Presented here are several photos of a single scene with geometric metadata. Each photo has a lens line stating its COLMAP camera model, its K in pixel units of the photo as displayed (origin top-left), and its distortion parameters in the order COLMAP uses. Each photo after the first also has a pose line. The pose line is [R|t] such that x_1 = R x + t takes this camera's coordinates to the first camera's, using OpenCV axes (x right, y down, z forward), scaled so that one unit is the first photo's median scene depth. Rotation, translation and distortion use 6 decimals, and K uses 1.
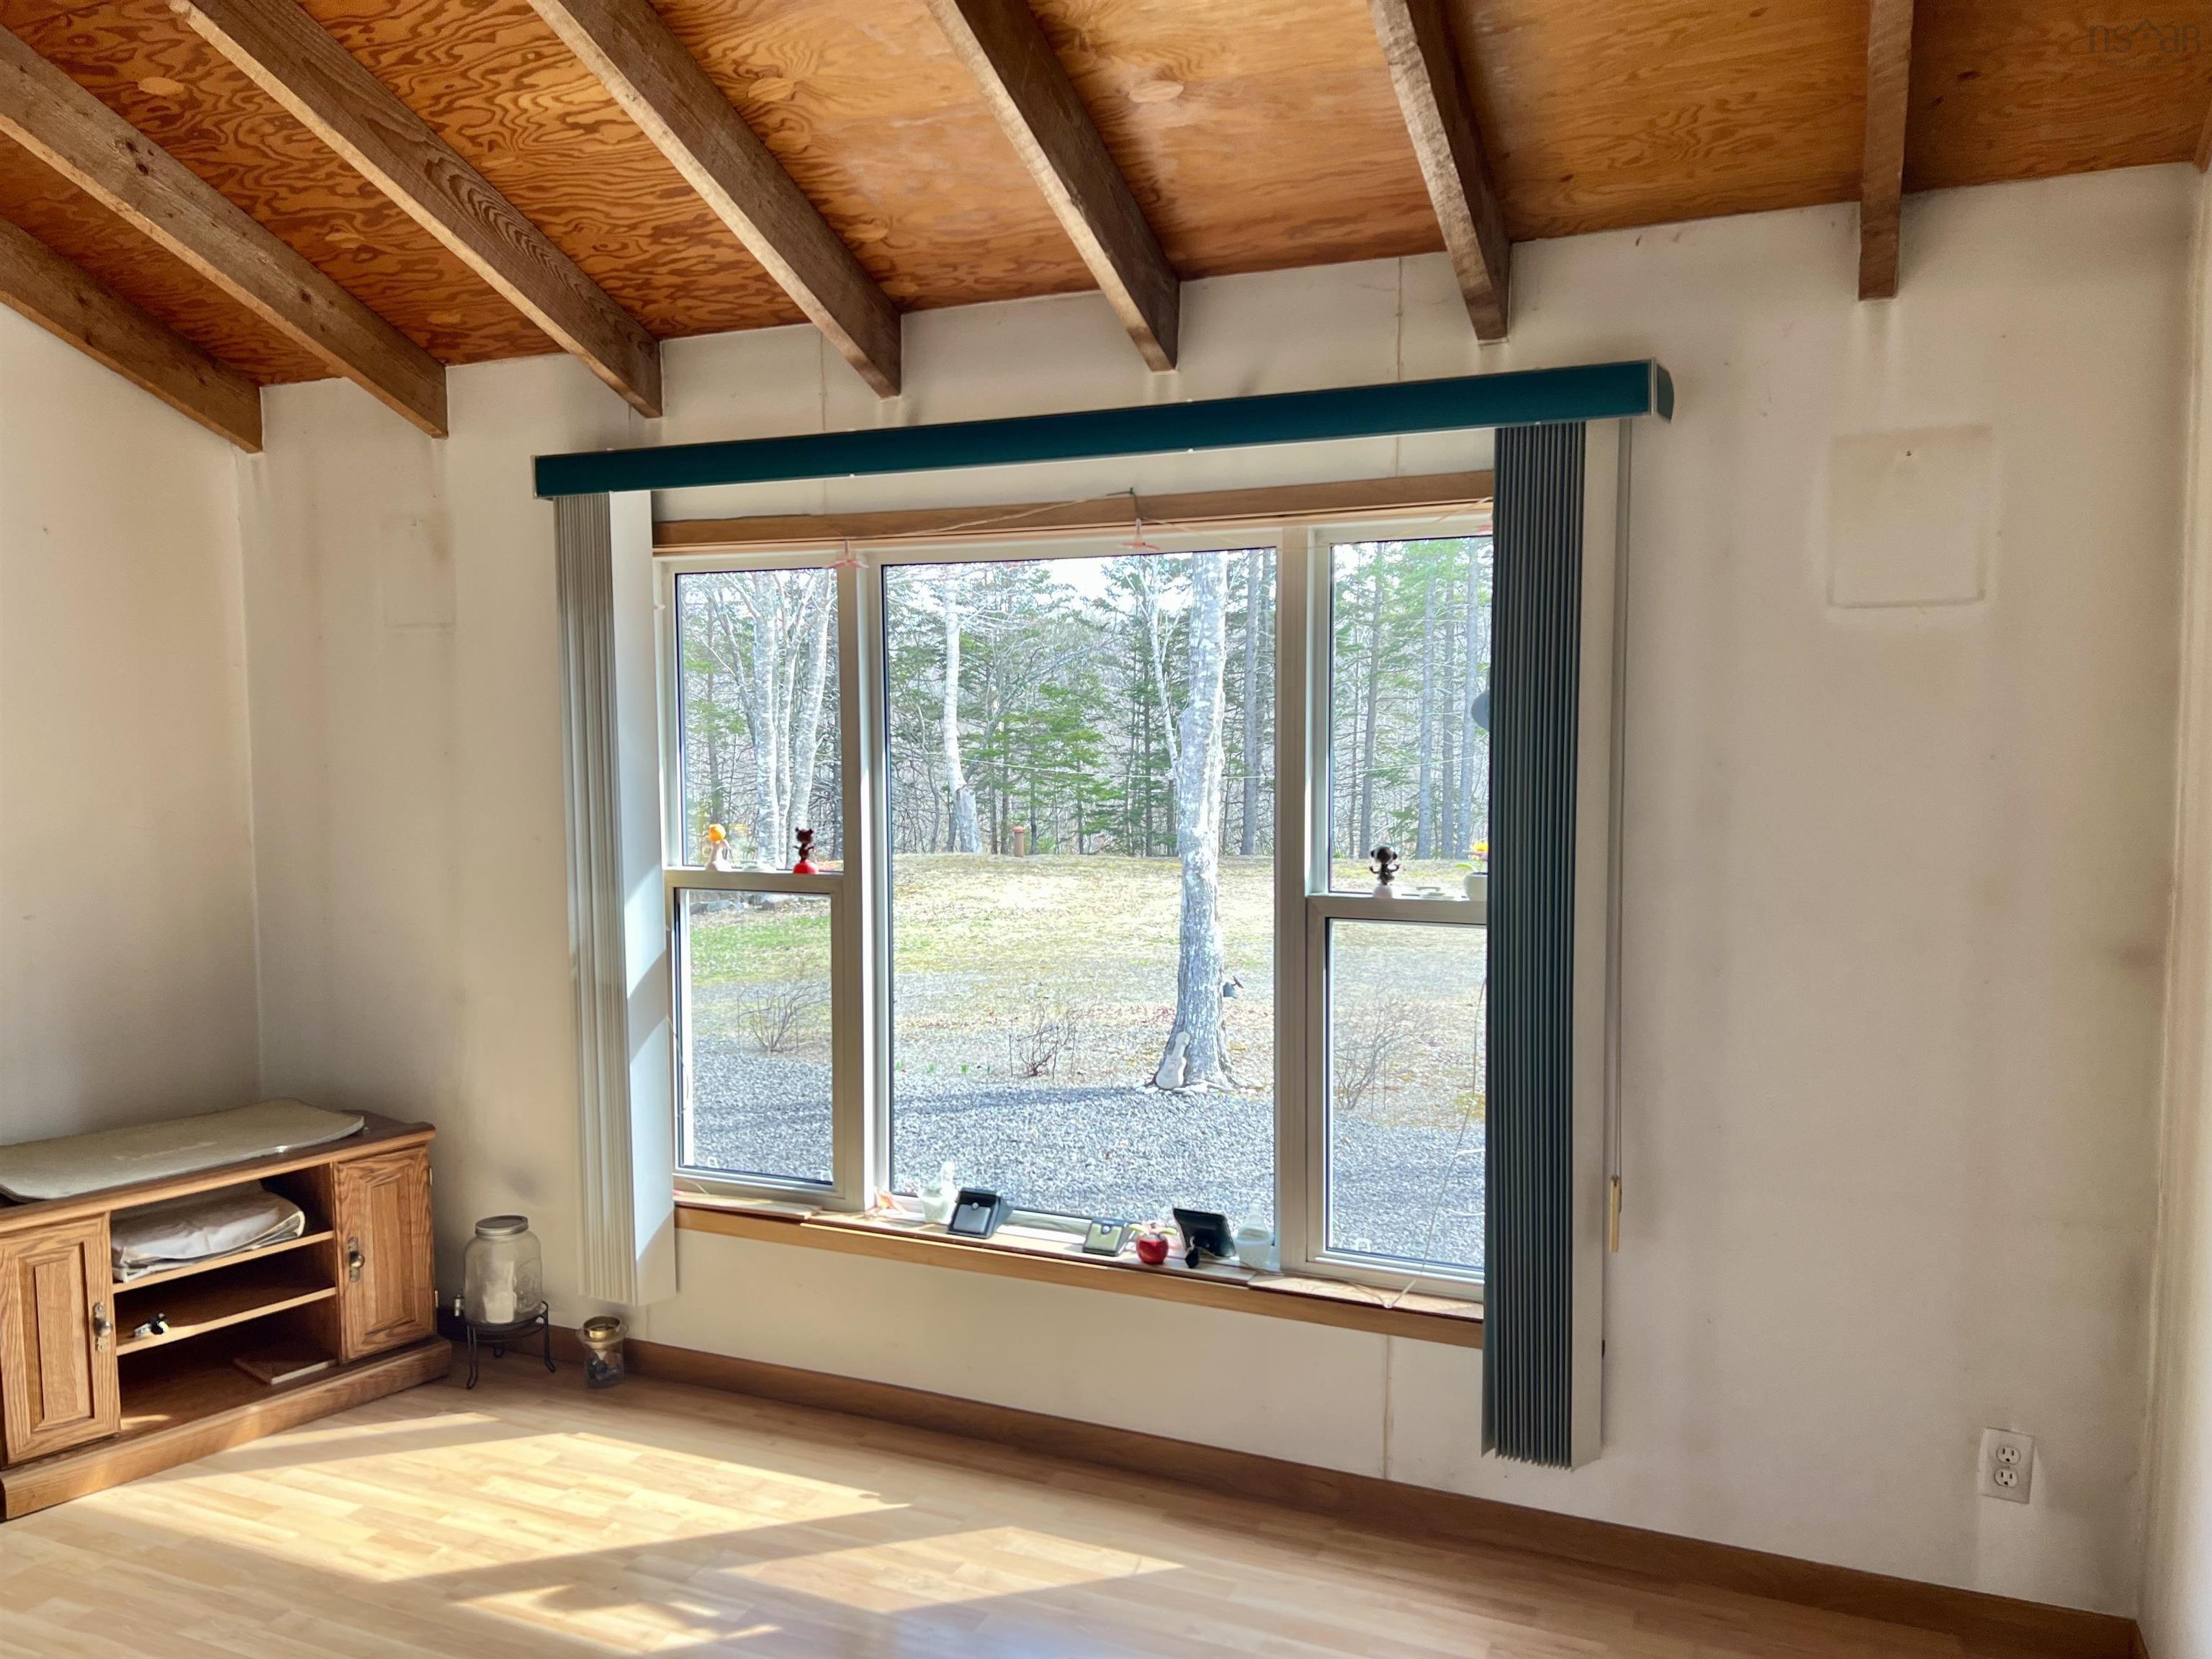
lens RADIAL K [[1658.2, 0, 1101.9], [0, 1658.2, 833.0], [0, 0, 1]] dist [0.063042, -0.070782]
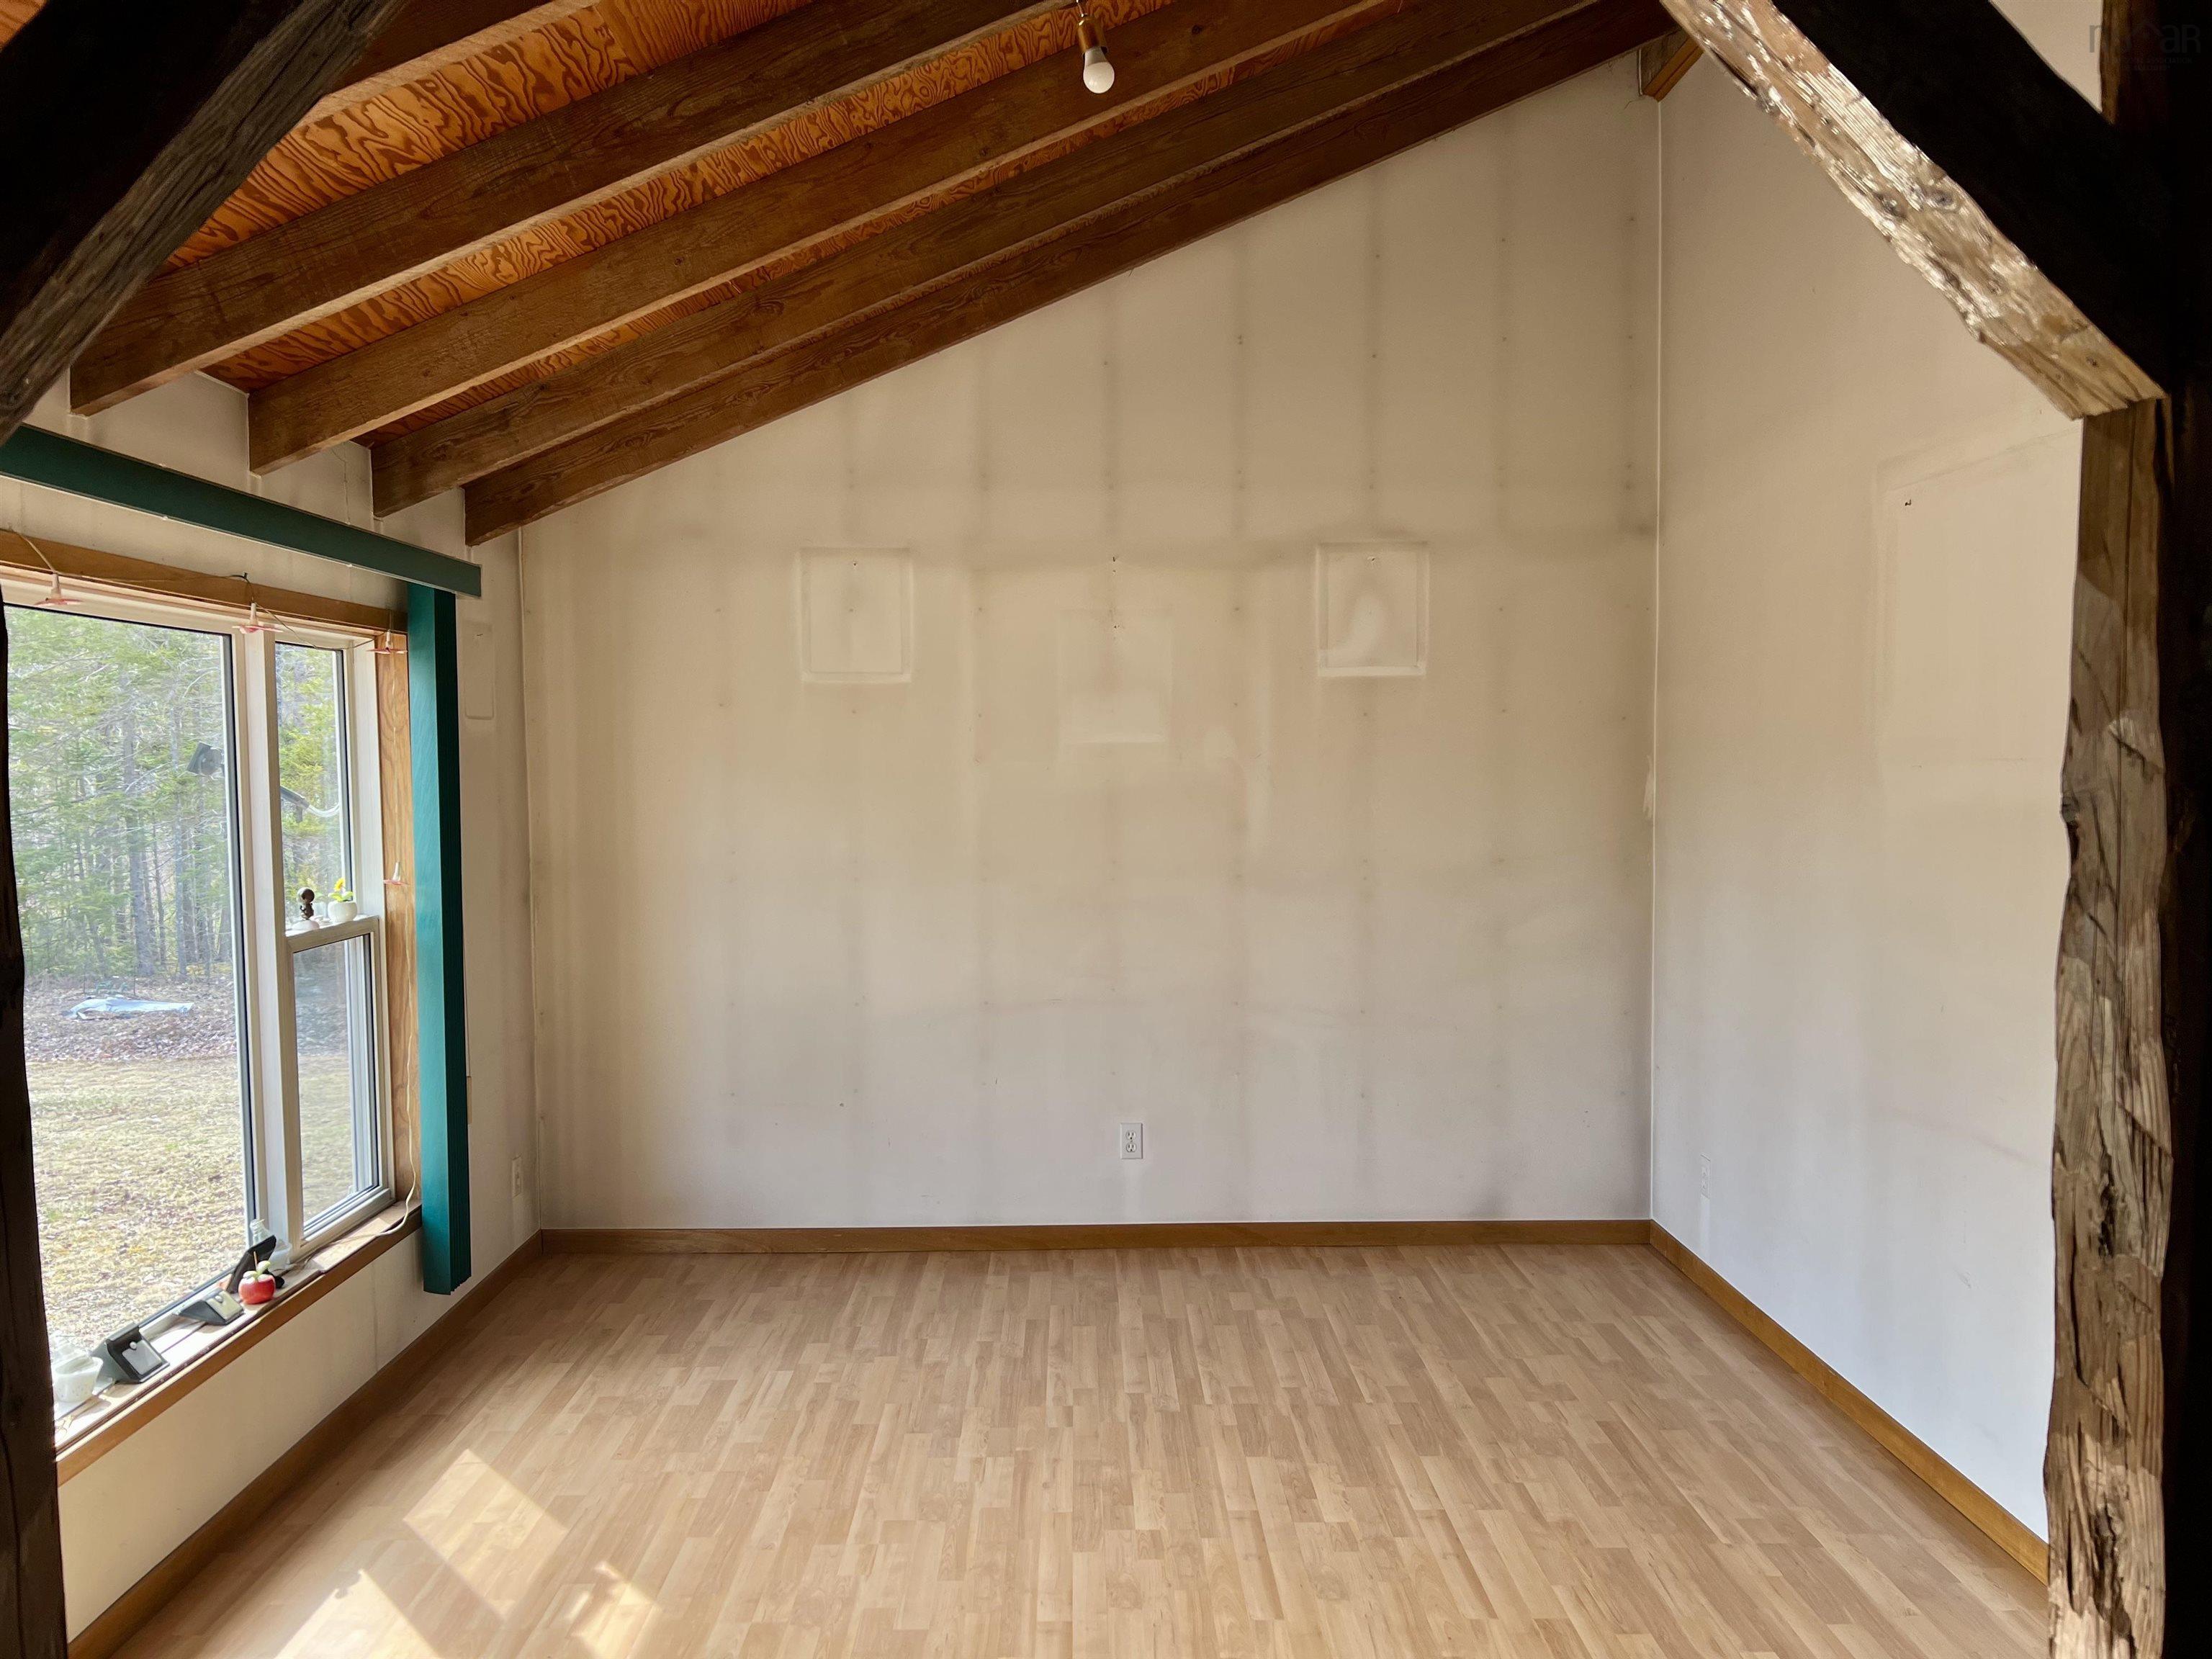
lens RADIAL K [[1658.2, 0, 1104.4], [0, 1658.2, 829.9], [0, 0, 1]] dist [0.063042, -0.070782]
pose [[-0.416082, -0.039643, 0.908462, -1.291281], [0.073758, 0.994286, 0.077170, -0.093049], [-0.906331, 0.099116, -0.410781, 1.037306]]
